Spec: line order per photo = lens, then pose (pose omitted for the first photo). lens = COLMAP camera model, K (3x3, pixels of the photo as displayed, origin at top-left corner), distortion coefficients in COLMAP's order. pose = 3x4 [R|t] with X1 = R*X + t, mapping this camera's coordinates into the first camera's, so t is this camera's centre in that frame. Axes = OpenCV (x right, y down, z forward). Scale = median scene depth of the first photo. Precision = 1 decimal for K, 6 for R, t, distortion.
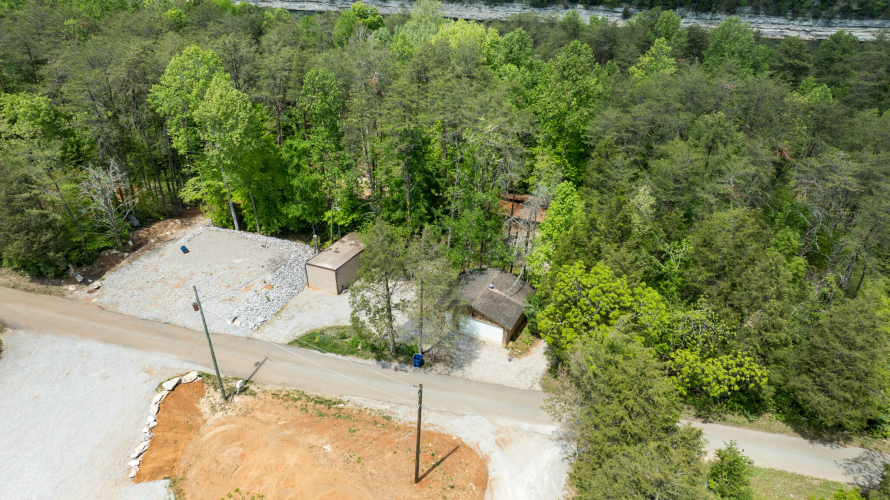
lens RADIAL K [[626.5, 0, 447.6], [0, 626.5, 249.0], [0, 0, 1]] dist [-0.051911, 0.062485]
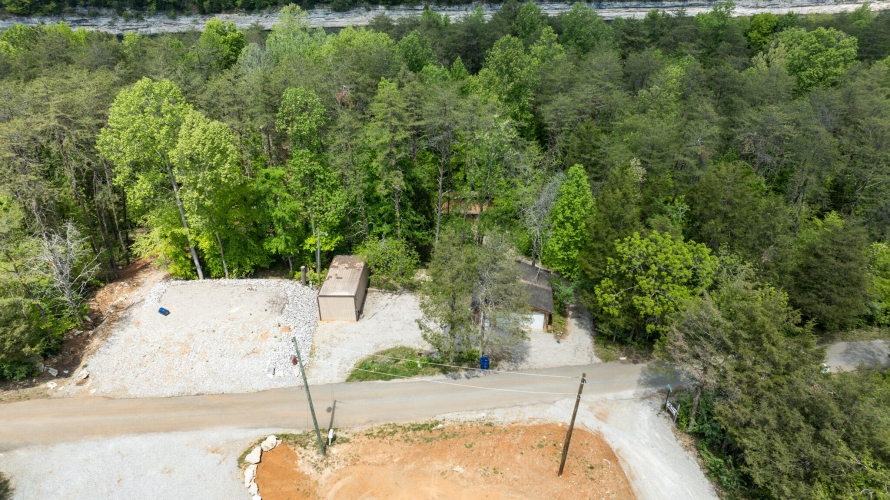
lens RADIAL K [[626.5, 0, 447.6], [0, 626.5, 249.0], [0, 0, 1]] dist [-0.051911, 0.062485]
pose [[0.933991, -0.191191, 0.301839, -0.354435], [0.192807, 0.980925, 0.024730, -0.035379], [-0.300810, 0.035099, 0.953038, 0.057661]]
